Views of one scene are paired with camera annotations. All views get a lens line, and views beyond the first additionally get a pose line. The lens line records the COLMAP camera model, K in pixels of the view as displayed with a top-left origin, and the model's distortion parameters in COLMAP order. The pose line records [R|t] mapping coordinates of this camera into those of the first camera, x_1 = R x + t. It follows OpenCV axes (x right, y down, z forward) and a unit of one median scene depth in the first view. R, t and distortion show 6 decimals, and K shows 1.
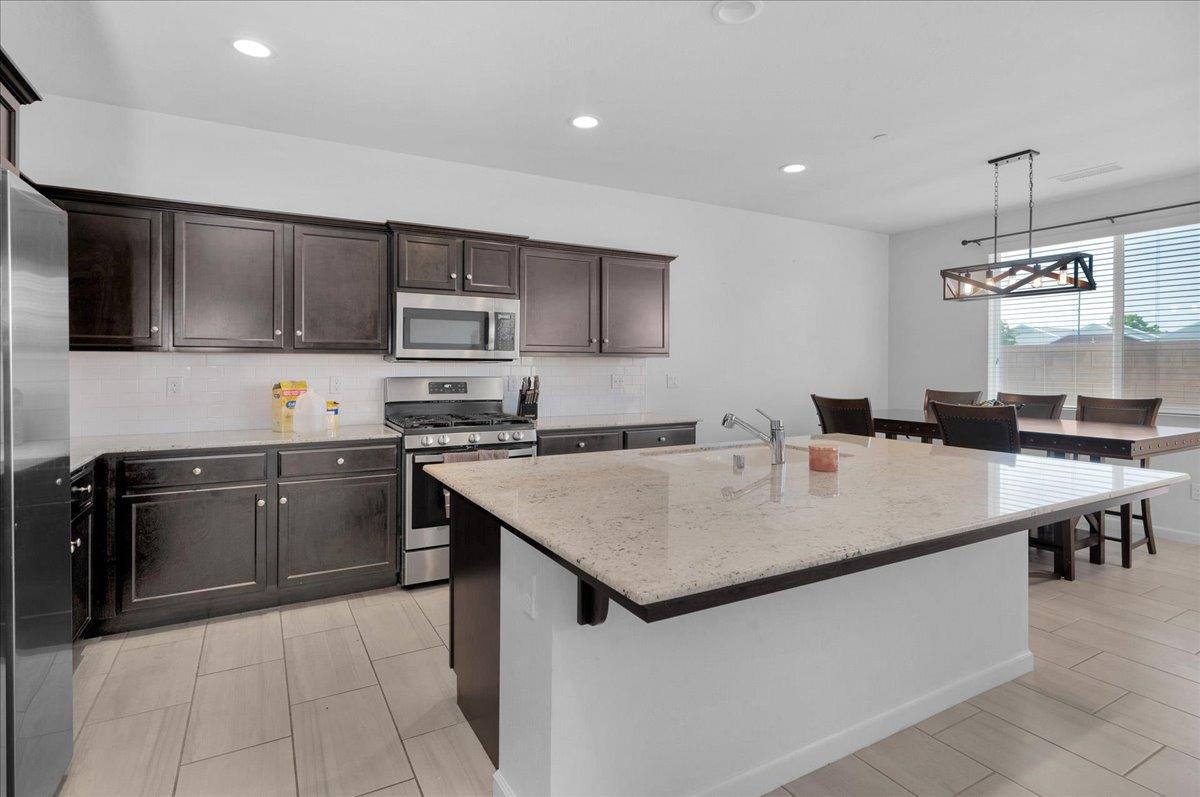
lens RADIAL K [[632.9, 0, 668.0], [0, 632.9, 366.0], [0, 0, 1]] dist [-0.000695, -0.000227]
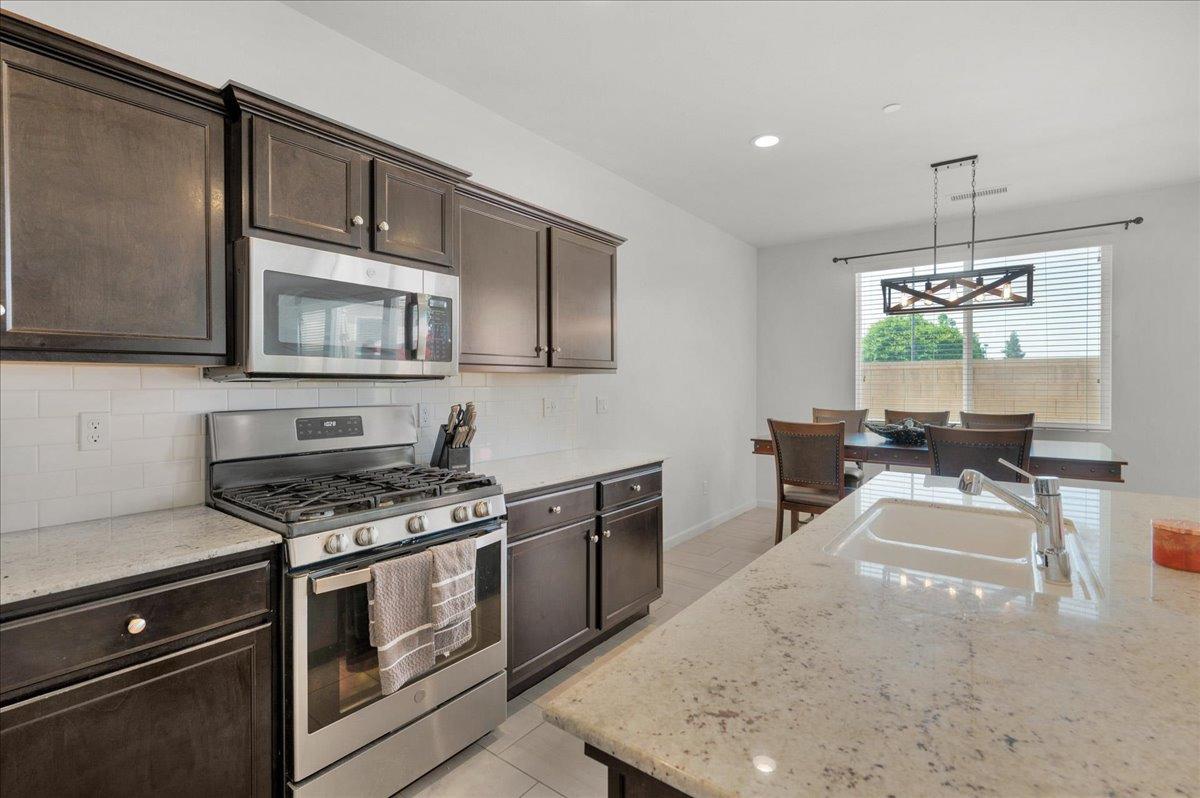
lens RADIAL K [[554.3, 0, 586.3], [0, 554.3, 388.2], [0, 0, 1]] dist [-0.000974, -0.000110]
pose [[0.946827, -0.006849, 0.321670, -0.266188], [0.004191, 0.999951, 0.008953, -0.003173], [-0.321716, -0.007129, 0.946809, 0.425685]]
